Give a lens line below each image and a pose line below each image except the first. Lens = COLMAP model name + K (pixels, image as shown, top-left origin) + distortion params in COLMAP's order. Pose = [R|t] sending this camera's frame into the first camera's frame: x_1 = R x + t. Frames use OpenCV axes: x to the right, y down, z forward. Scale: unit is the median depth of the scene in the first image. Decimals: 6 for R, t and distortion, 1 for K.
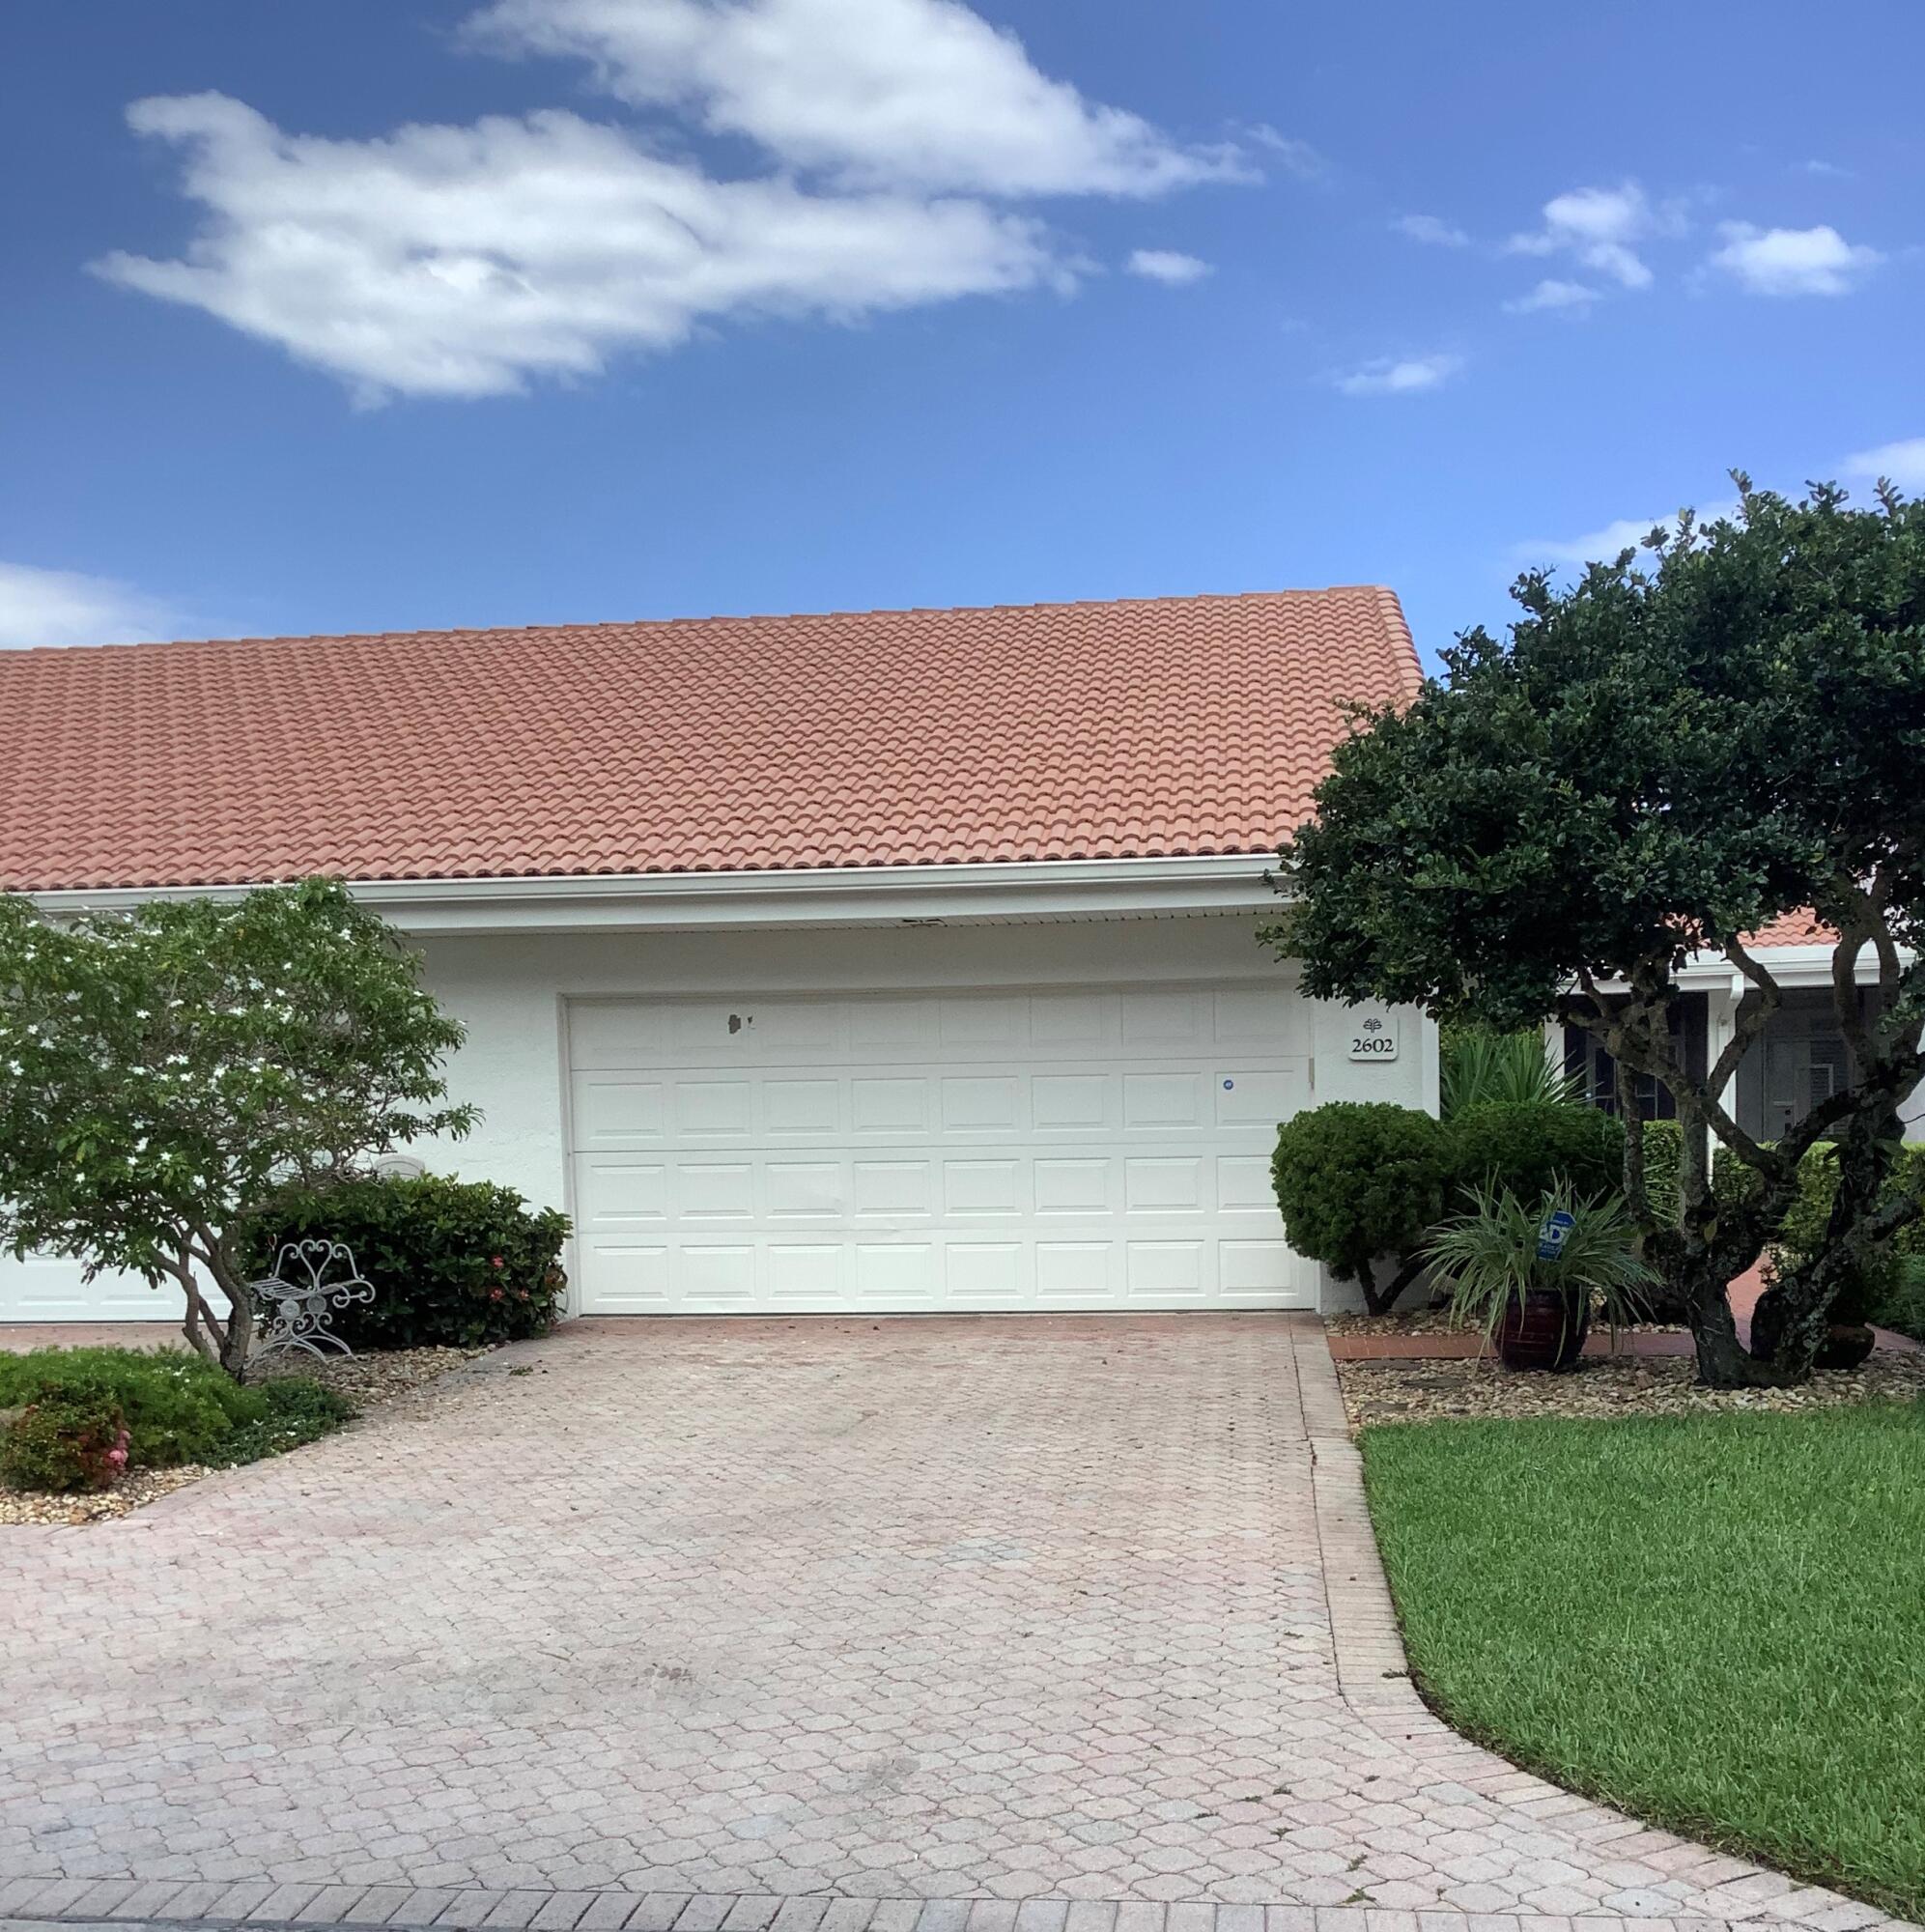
lens RADIAL K [[2340.3, 0, 962.4], [0, 2340.3, 1258.0], [0, 0, 1]] dist [0.207762, -0.378547]
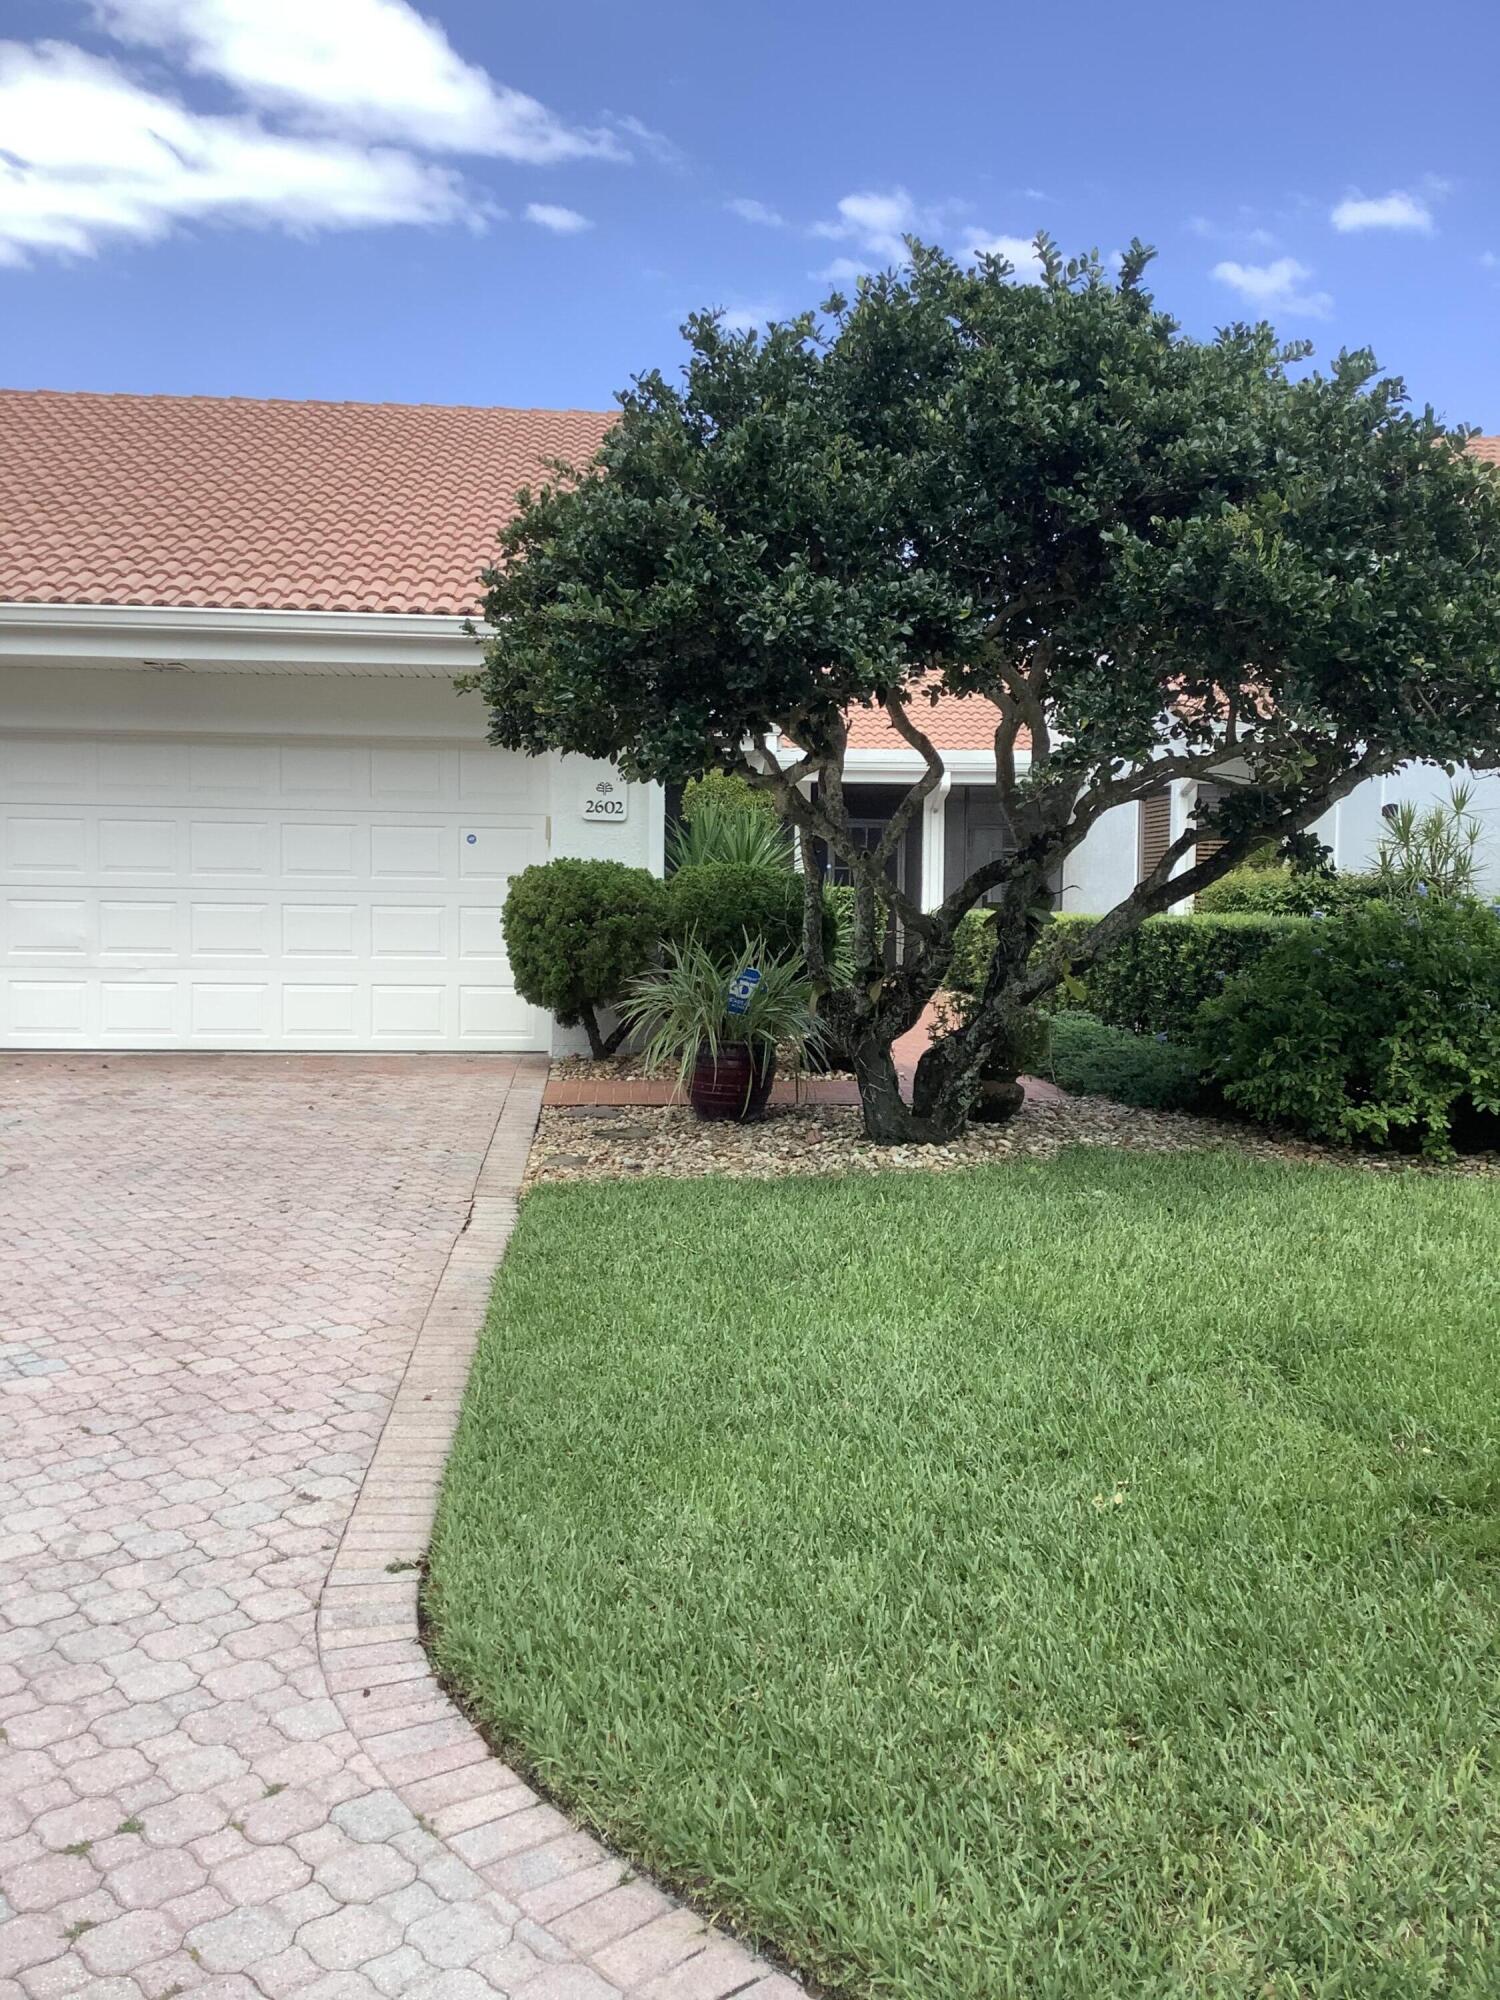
lens RADIAL K [[1766.0, 0, 750.0], [0, 1766.0, 1000.0], [0, 0, 1]] dist [0.102504, -0.147552]
pose [[0.981984, 0.018667, 0.188039, 0.113389], [-0.020153, 0.999779, 0.005994, -0.010939], [-0.187886, -0.009676, 0.982143, 0.250017]]
